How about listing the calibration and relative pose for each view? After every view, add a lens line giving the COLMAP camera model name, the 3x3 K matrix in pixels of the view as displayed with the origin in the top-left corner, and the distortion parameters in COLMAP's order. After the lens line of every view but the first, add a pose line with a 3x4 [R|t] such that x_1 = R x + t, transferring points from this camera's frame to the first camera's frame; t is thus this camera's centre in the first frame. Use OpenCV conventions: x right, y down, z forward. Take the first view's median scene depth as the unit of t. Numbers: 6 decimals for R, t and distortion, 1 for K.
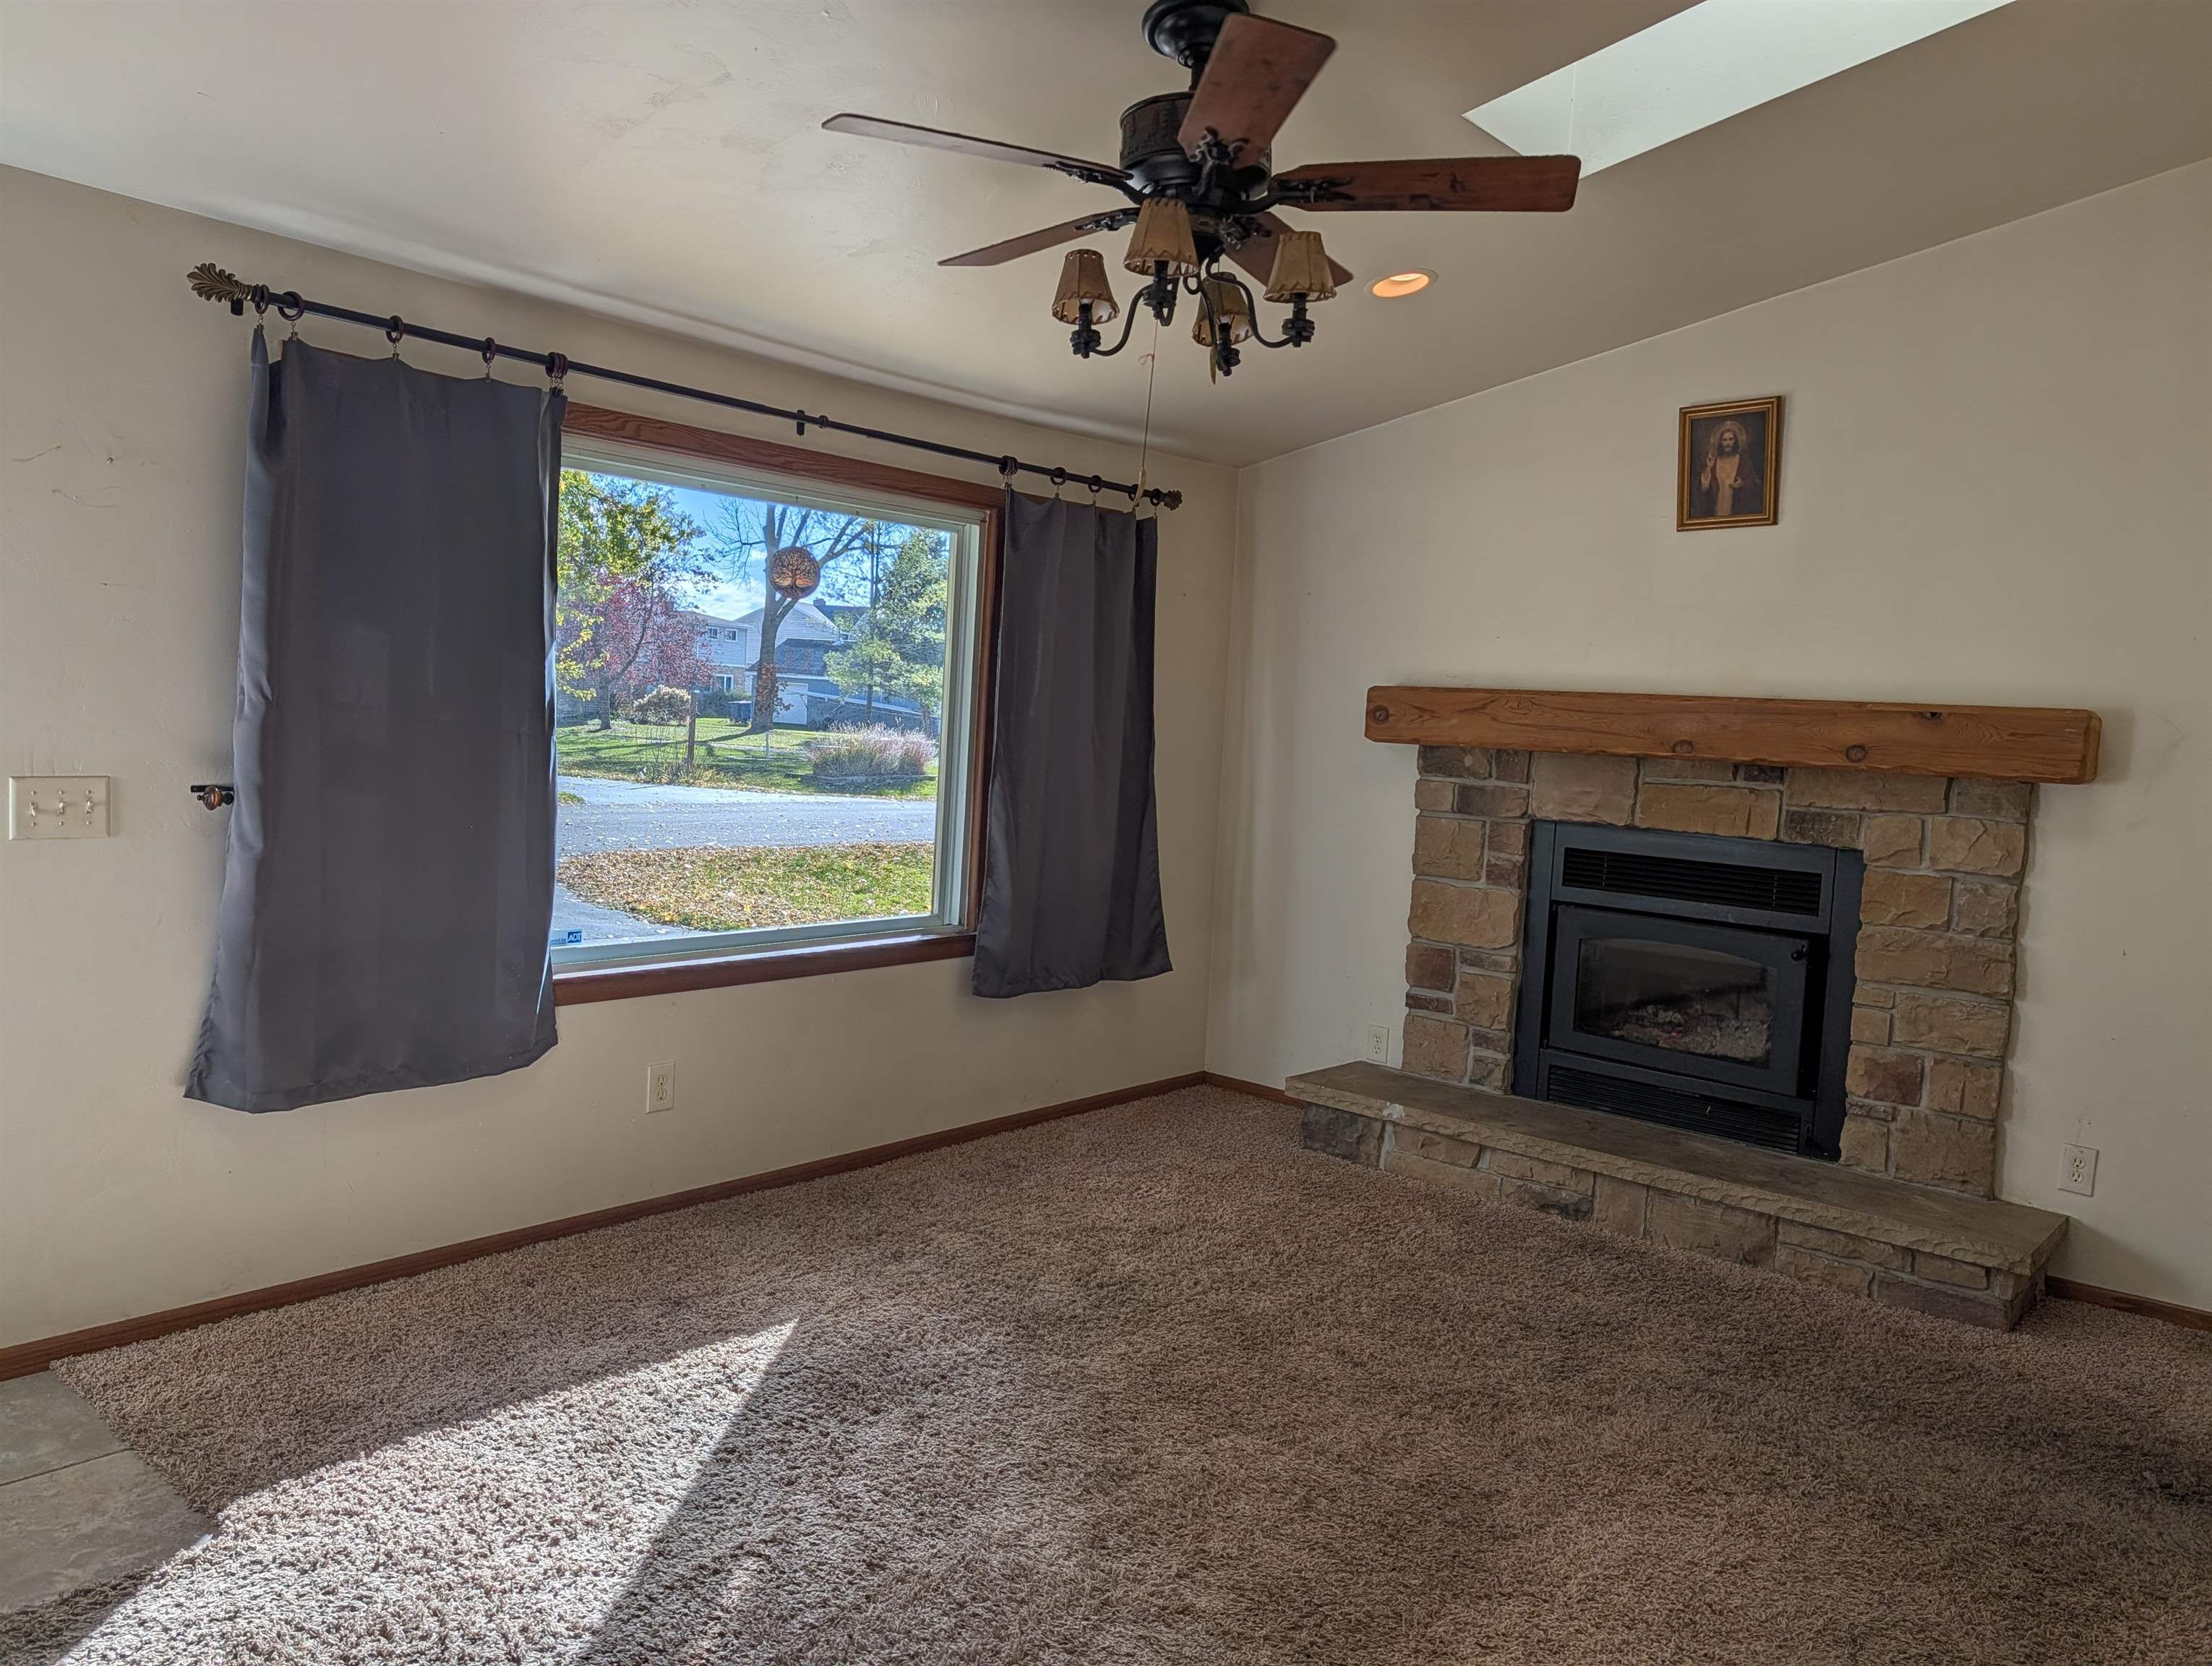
lens RADIAL K [[1560.2, 0, 1104.8], [0, 1560.2, 826.4], [0, 0, 1]] dist [0.016130, -0.004815]
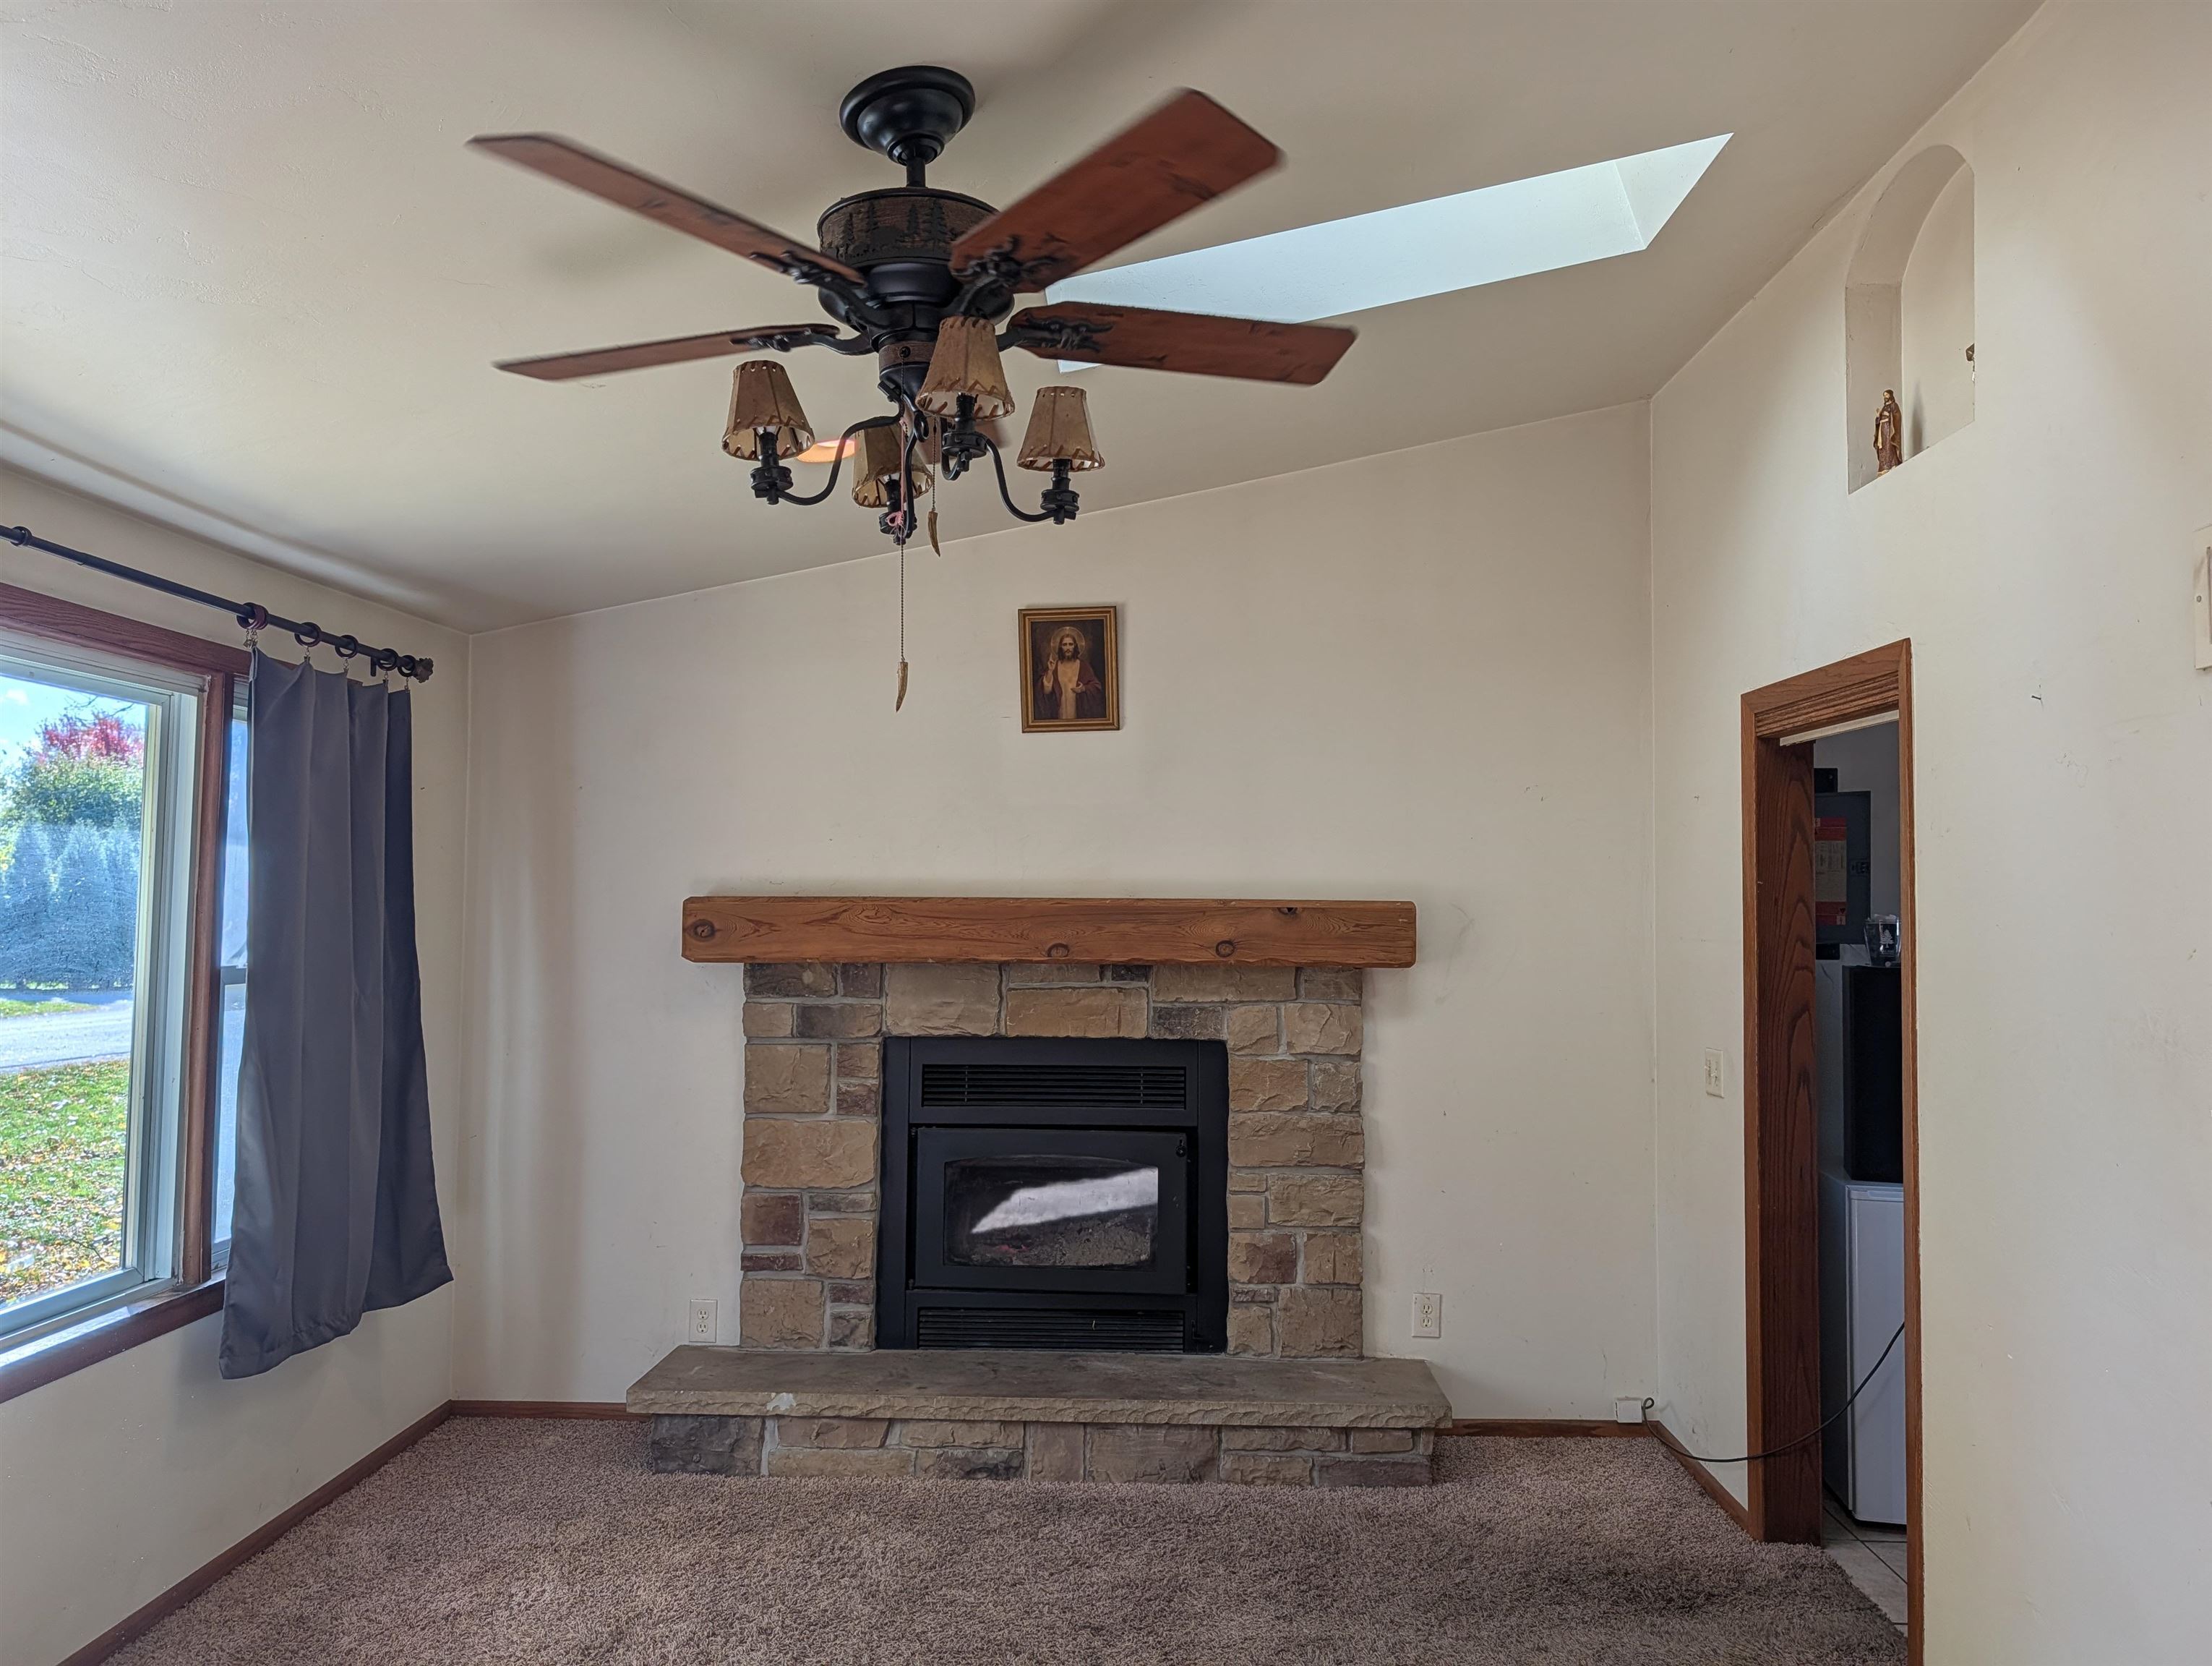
lens RADIAL K [[1598.4, 0, 1095.9], [0, 1598.4, 825.9], [0, 0, 1]] dist [0.016826, -0.004400]
pose [[0.781043, -0.010729, 0.624385, -0.239105], [0.081005, 0.993145, -0.084264, -0.043284], [-0.619201, 0.116393, 0.776558, 0.205465]]
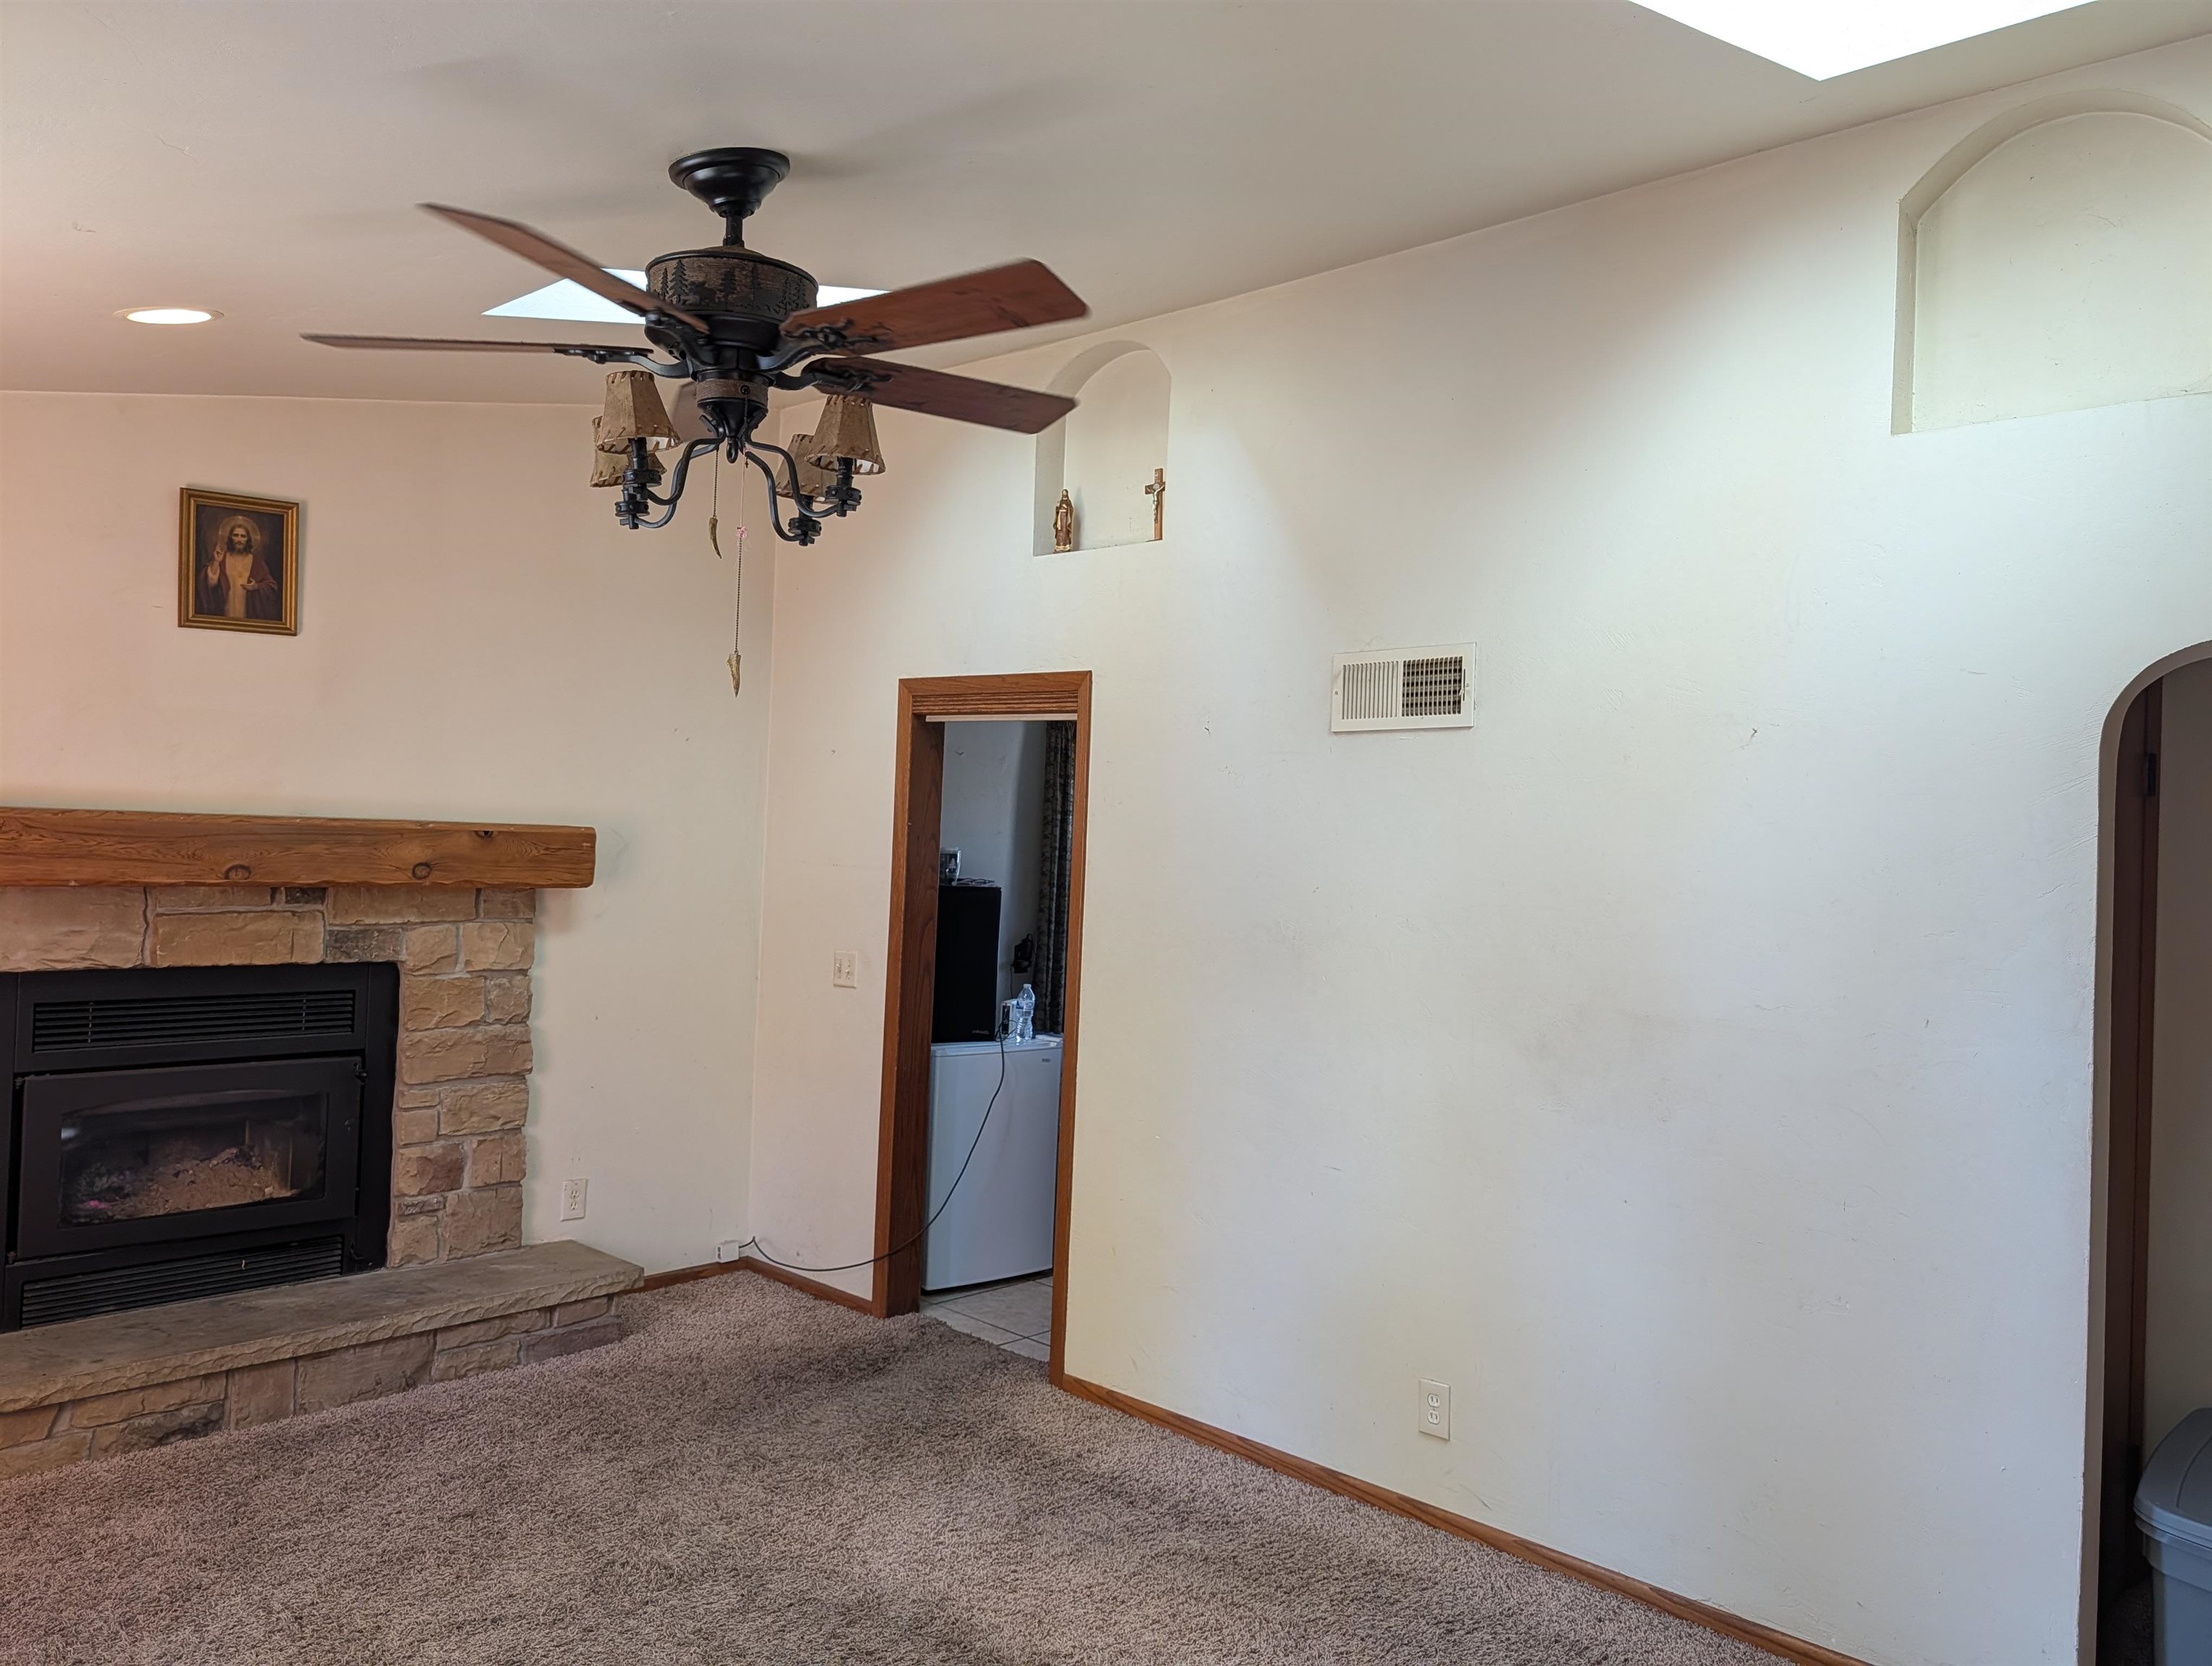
lens RADIAL K [[1630.0, 0, 1106.4], [0, 1630.0, 841.6], [0, 0, 1]] dist [0.022764, -0.006417]
pose [[0.052661, -0.053606, 0.997173, -0.558350], [0.041424, 0.997816, 0.051453, -0.098546], [-0.997753, 0.038597, 0.054767, 0.456651]]
